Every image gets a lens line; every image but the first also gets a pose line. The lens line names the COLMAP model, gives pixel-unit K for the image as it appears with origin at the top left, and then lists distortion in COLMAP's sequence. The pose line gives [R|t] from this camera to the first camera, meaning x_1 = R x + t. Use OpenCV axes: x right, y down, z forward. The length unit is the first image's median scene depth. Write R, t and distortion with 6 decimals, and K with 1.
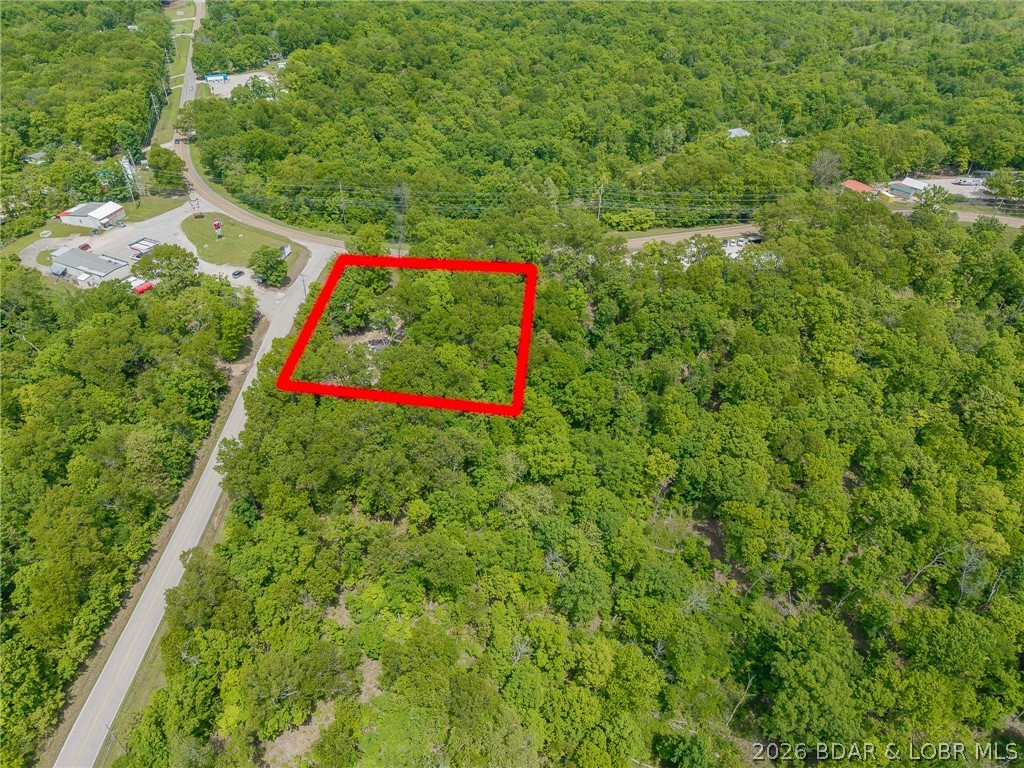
lens RADIAL K [[686.4, 0, 512.0], [0, 686.4, 384.0], [0, 0, 1]] dist [0.025014, -0.024406]
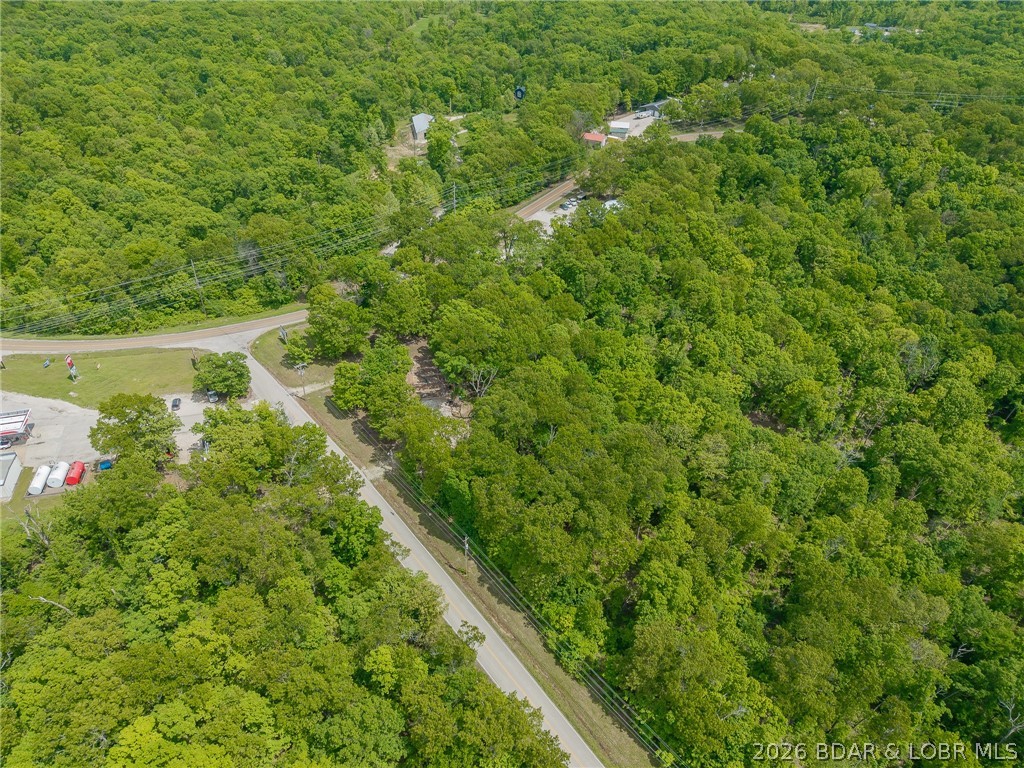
lens RADIAL K [[686.4, 0, 512.0], [0, 686.4, 384.0], [0, 0, 1]] dist [0.025014, -0.024406]
pose [[0.765565, -0.396328, 0.506788, -0.406533], [0.392137, 0.911941, 0.120801, -0.102714], [-0.510037, 0.106250, 0.853565, 0.112431]]
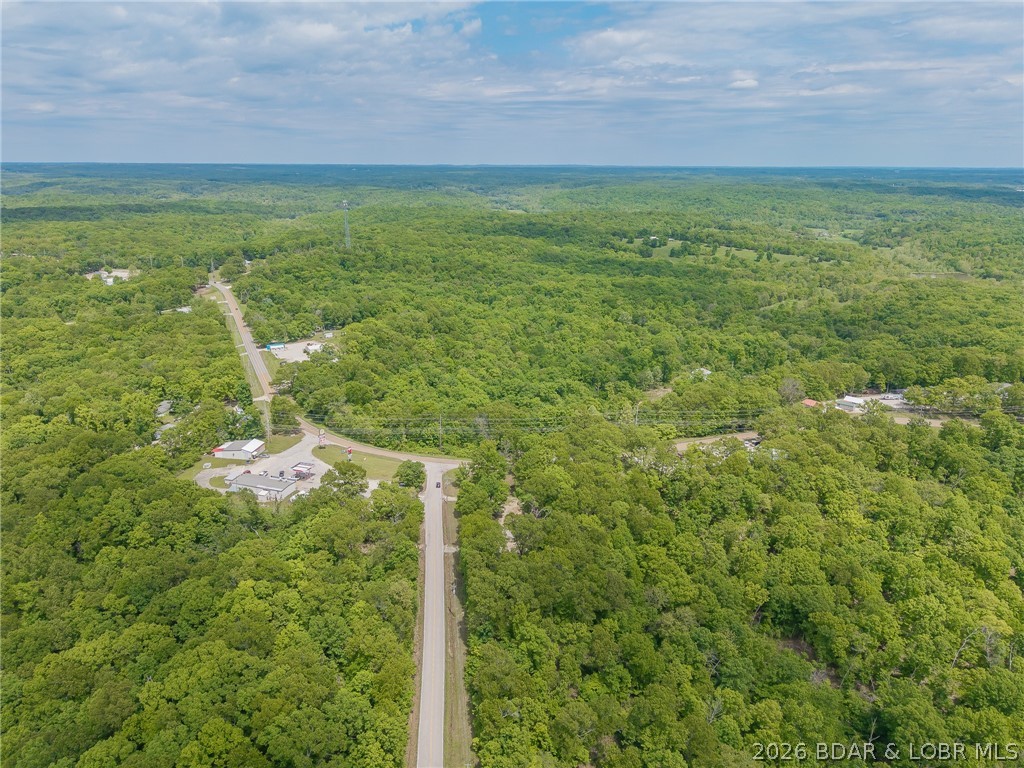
lens RADIAL K [[686.4, 0, 512.0], [0, 686.4, 384.0], [0, 0, 1]] dist [0.025014, -0.024406]
pose [[0.993874, -0.040856, 0.102687, -0.231590], [0.073786, 0.937042, -0.341334, 0.097298], [-0.082277, 0.346820, 0.934316, -0.224898]]
